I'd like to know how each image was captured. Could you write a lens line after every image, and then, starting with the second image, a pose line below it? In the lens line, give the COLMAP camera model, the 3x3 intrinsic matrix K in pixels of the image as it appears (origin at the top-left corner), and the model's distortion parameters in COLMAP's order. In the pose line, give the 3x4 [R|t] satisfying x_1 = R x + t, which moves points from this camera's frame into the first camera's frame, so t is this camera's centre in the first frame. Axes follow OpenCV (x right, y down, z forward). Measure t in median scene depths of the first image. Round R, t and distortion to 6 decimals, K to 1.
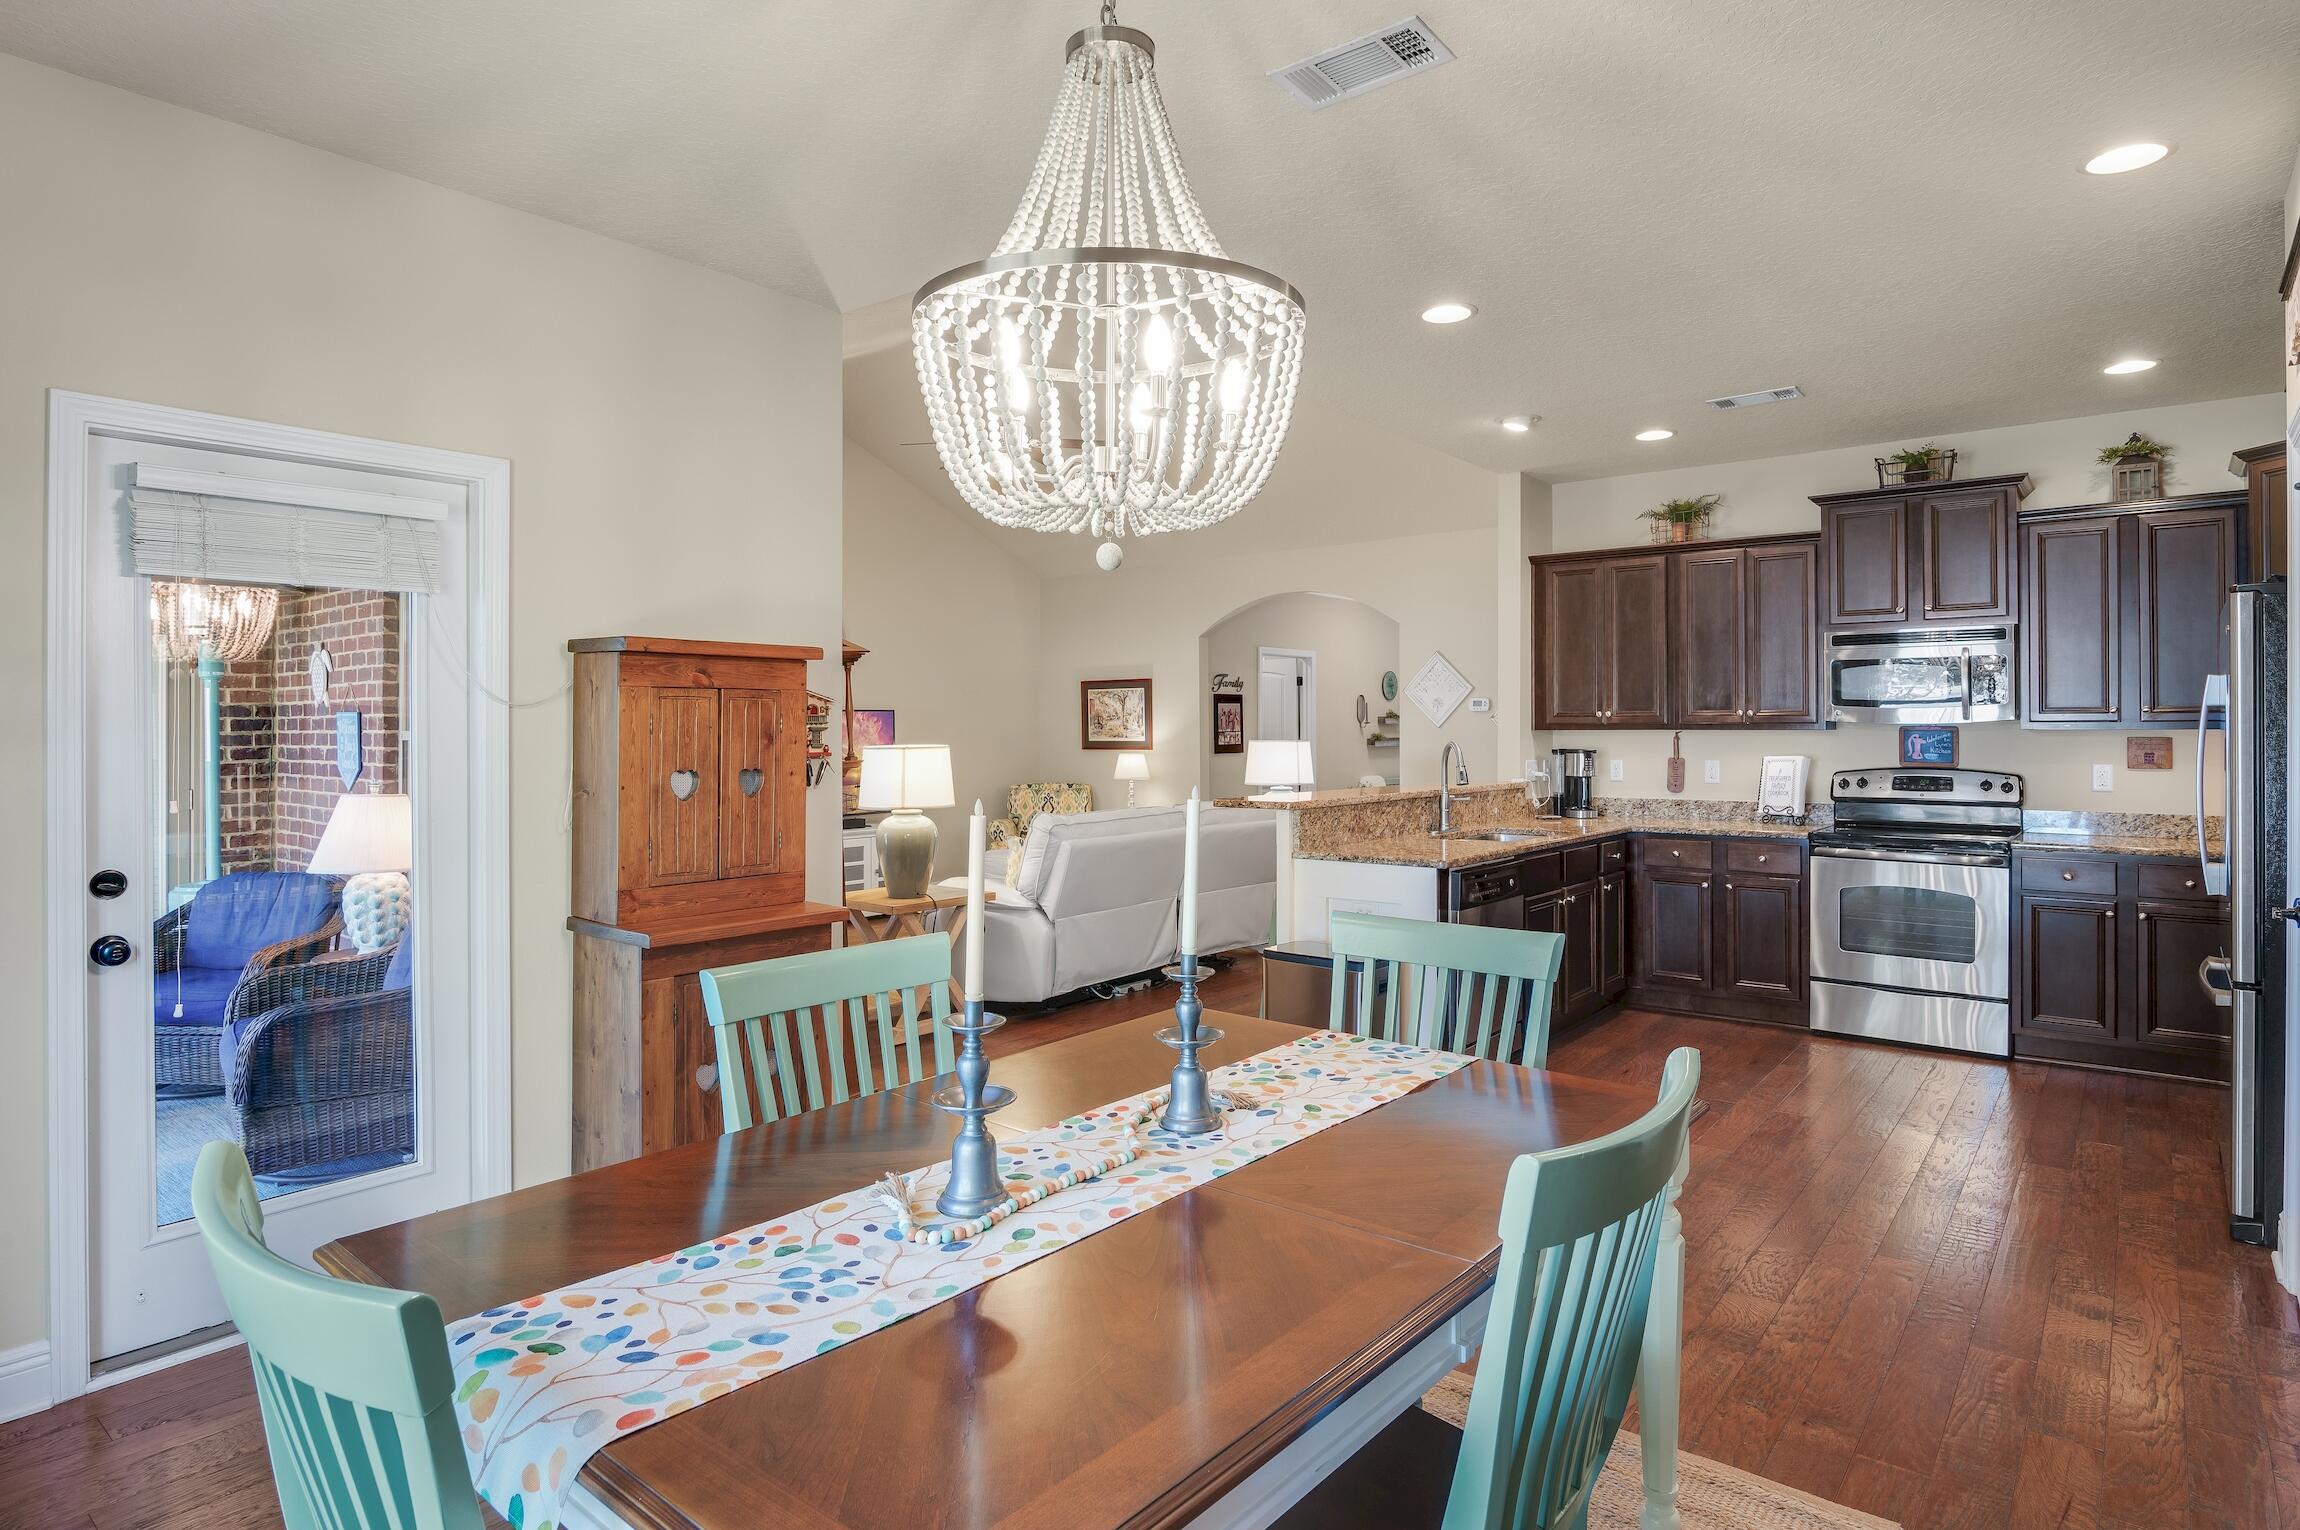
lens RADIAL K [[1241.1, 0, 1177.7], [0, 1241.1, 712.1], [0, 0, 1]] dist [-0.014386, -0.001670]
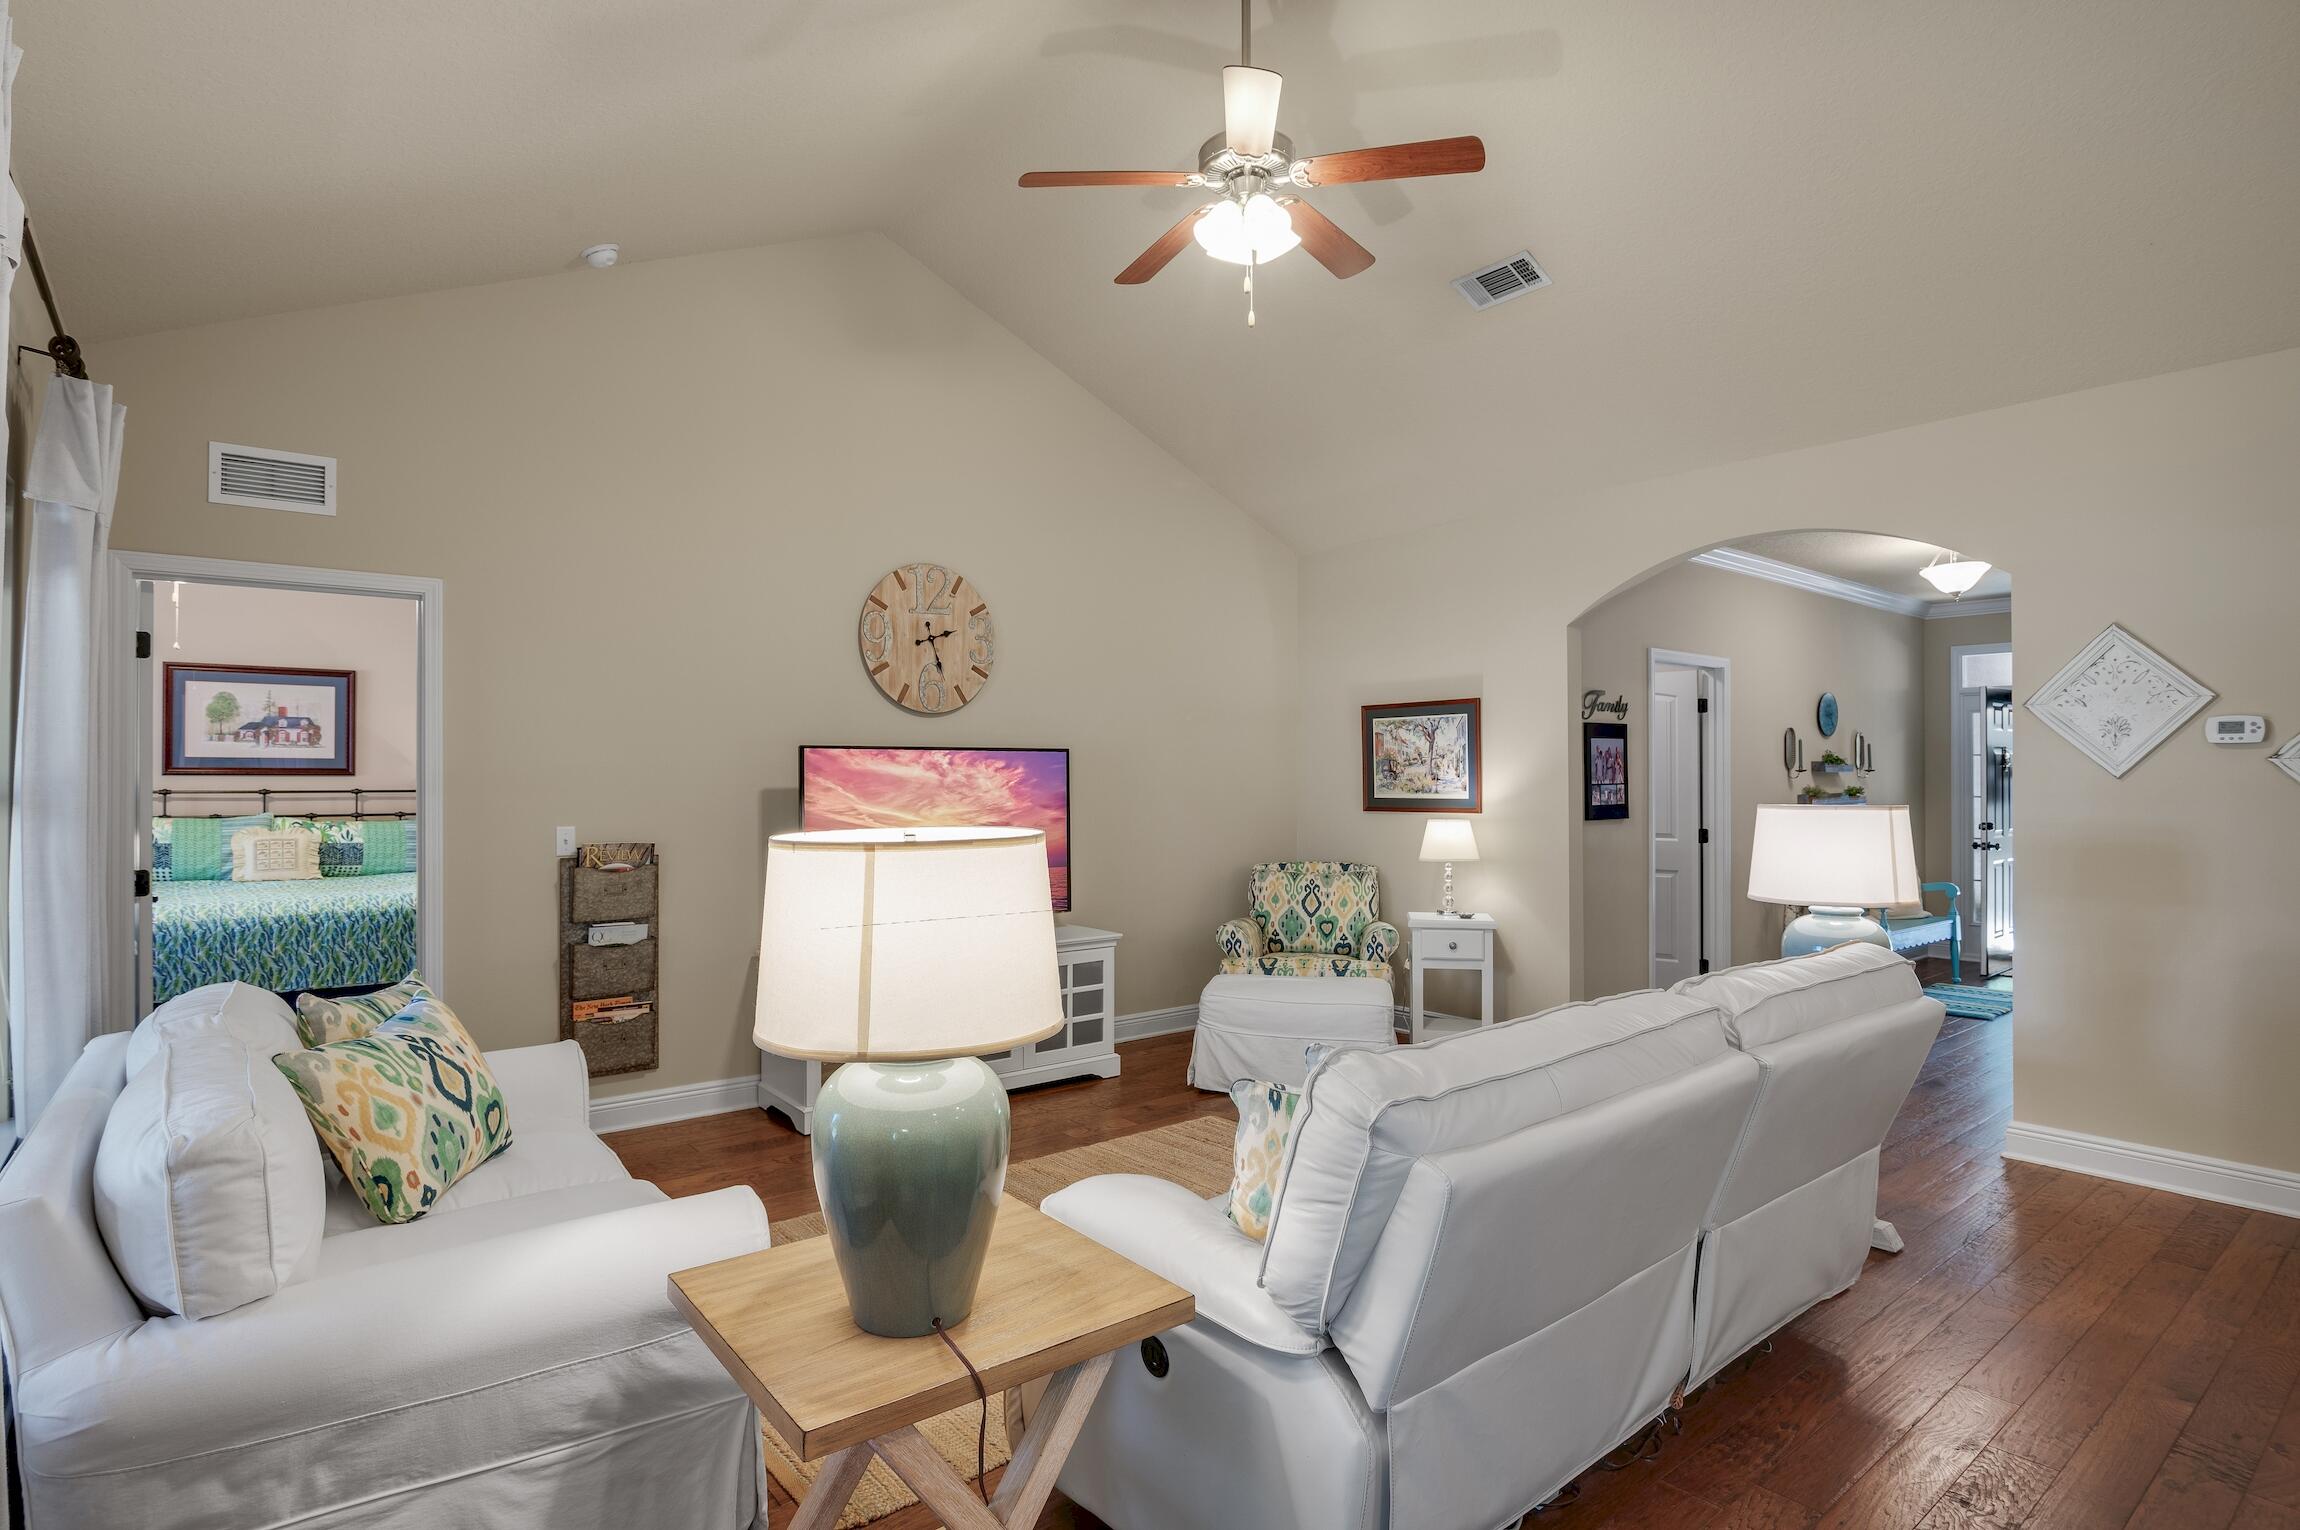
lens RADIAL K [[1169.9, 0, 1150.0], [0, 1169.9, 765.0], [0, 0, 1]] dist [-0.011508, -0.000236]
pose [[0.974486, -0.000380, -0.224449, -0.090395], [0.000774, 0.999998, 0.001671, 0.009302], [0.224448, -0.001802, 0.974484, 0.702858]]
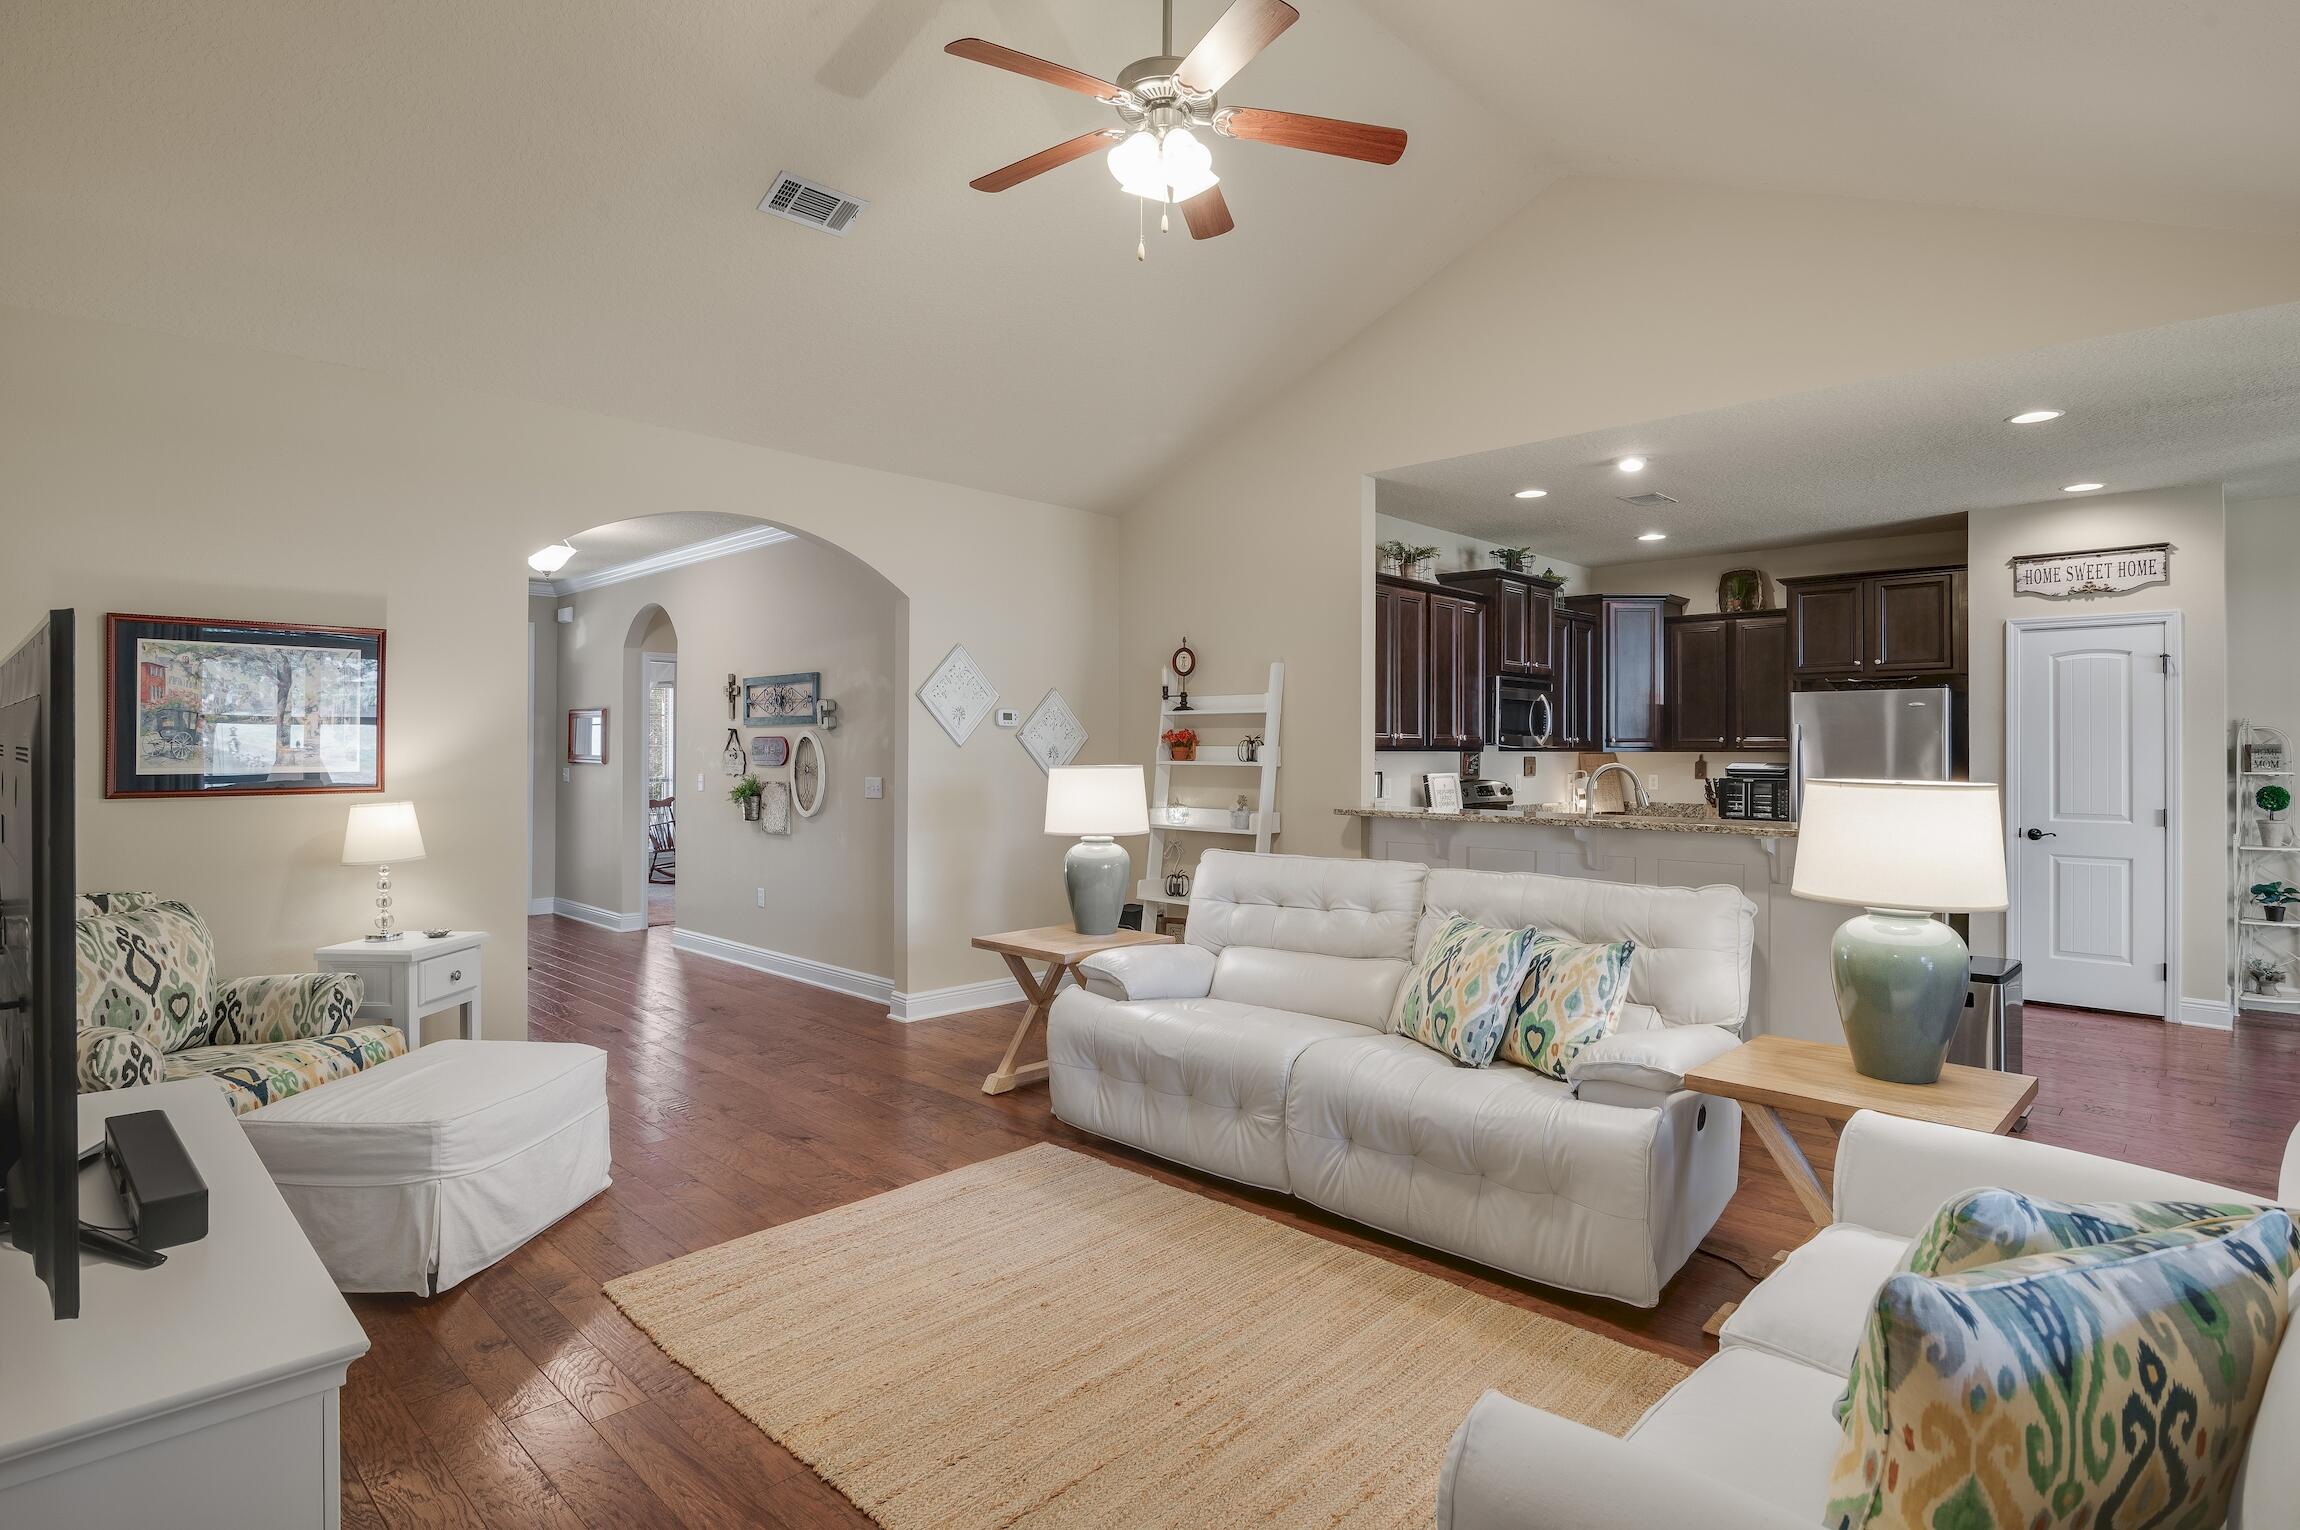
lens RADIAL K [[1169.4, 0, 1148.6], [0, 1169.4, 740.8], [0, 0, 1]] dist [-0.009964, 0.000030]
pose [[0.102028, 0.009444, 0.994737, -0.722273], [-0.017799, 0.999812, -0.007666, 0.018741], [-0.994622, -0.016923, 0.102177, 1.226330]]
